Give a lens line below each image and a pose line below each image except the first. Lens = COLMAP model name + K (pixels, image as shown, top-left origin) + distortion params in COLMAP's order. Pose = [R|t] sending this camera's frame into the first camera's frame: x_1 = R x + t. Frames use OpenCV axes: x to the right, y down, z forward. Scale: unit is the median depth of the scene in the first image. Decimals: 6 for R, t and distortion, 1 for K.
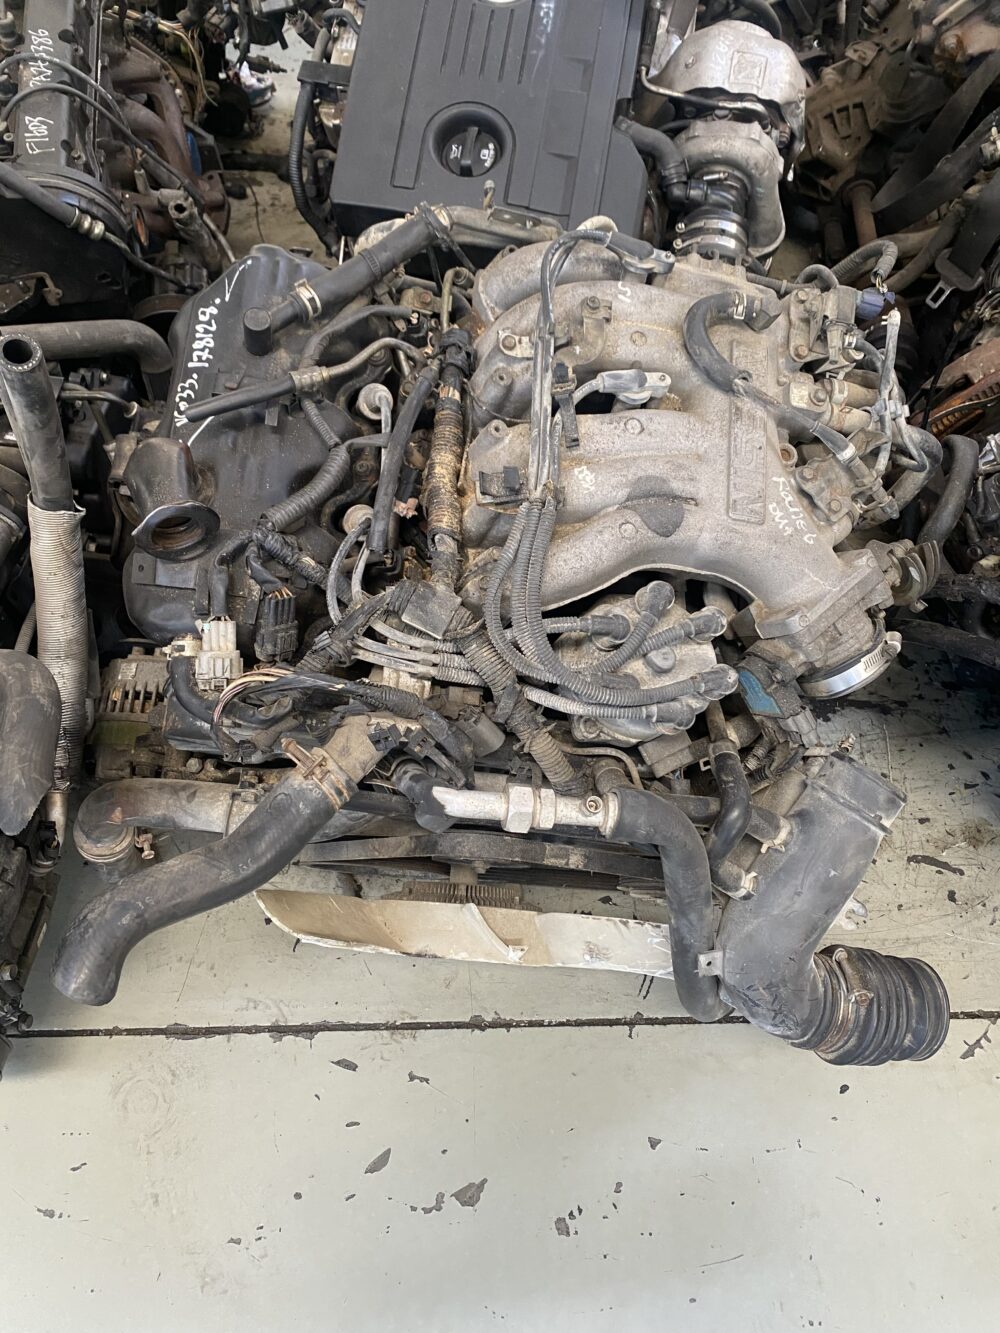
lens RADIAL K [[922.1, 0, 500.0], [0, 922.1, 666.5], [0, 0, 1]] dist [0.013688, -0.005822]
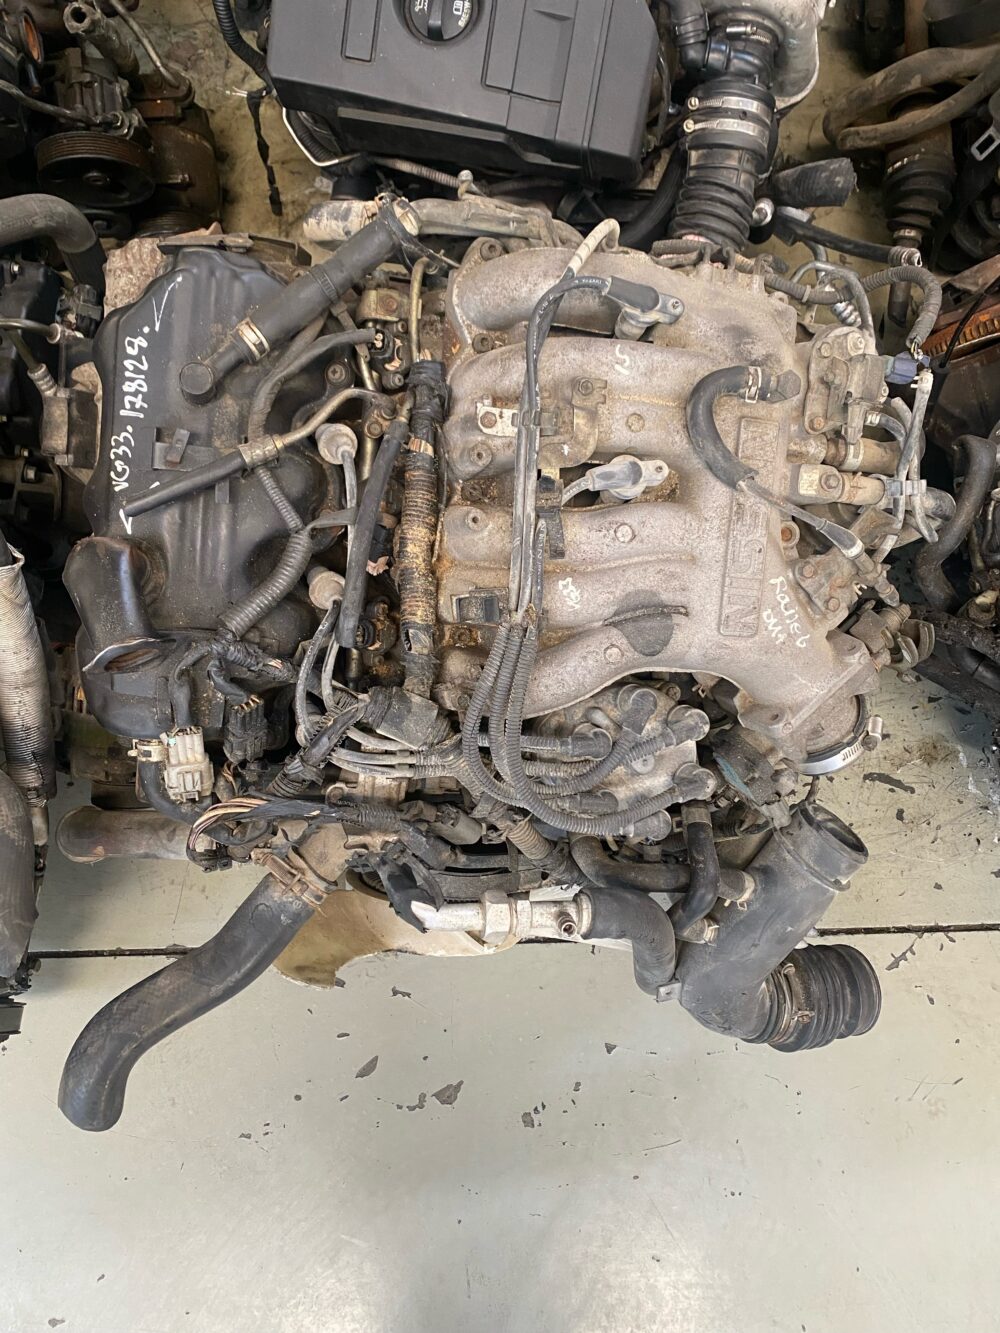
lens RADIAL K [[922.1, 0, 500.0], [0, 922.1, 666.5], [0, 0, 1]] dist [0.013688, -0.005822]
pose [[0.999543, 0.001630, 0.030198, -0.005212], [-0.010787, 0.952083, 0.305648, -0.384745], [-0.028253, -0.305834, 0.951666, 0.090276]]
